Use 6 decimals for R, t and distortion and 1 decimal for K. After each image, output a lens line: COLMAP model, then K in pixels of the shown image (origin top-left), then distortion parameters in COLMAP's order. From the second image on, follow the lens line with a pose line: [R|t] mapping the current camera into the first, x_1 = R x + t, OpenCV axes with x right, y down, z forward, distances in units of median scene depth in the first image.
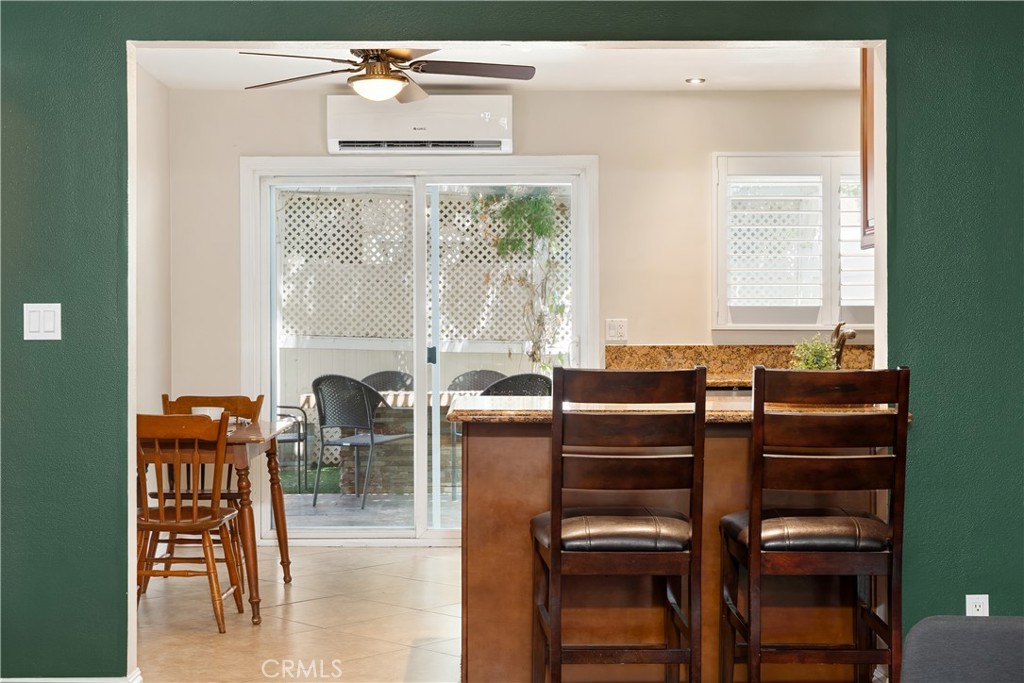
lens RADIAL K [[1480.8, 0, 511.9], [0, 1480.8, 341.8], [0, 0, 1]] dist [0.053140, 0.000000]
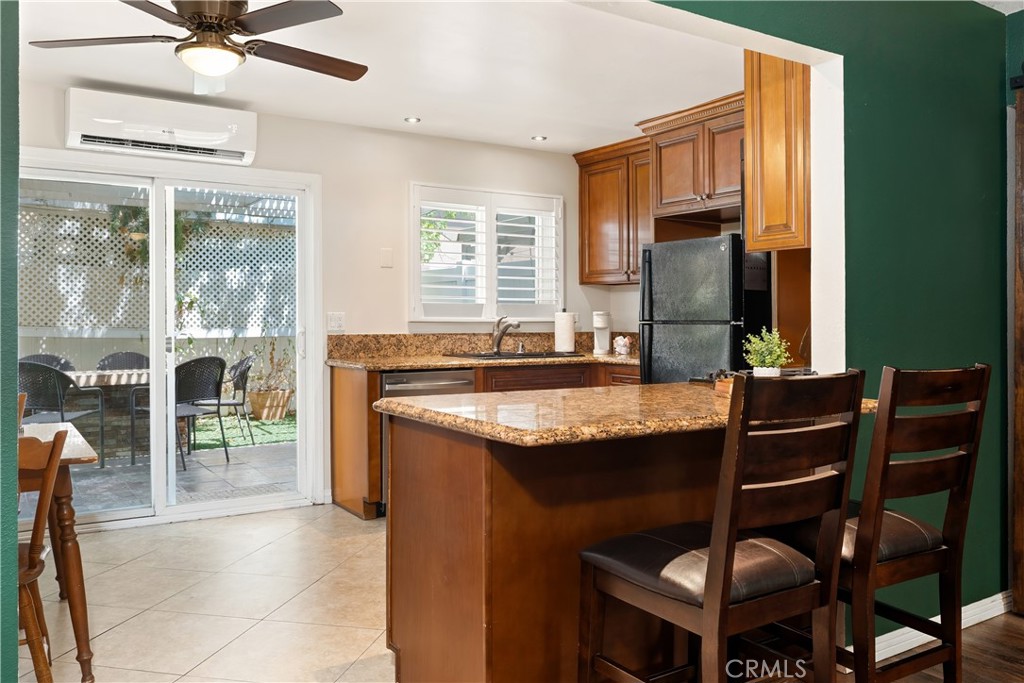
lens RADIAL K [[808.7, 0, 517.6], [0, 808.7, 319.5], [0, 0, 1]] dist [-0.014981, -0.006736]
pose [[0.848633, 0.002605, 0.528976, -0.150225], [0.001447, 0.999973, -0.007246, -0.004659], [-0.528980, 0.006915, 0.848606, 0.367665]]
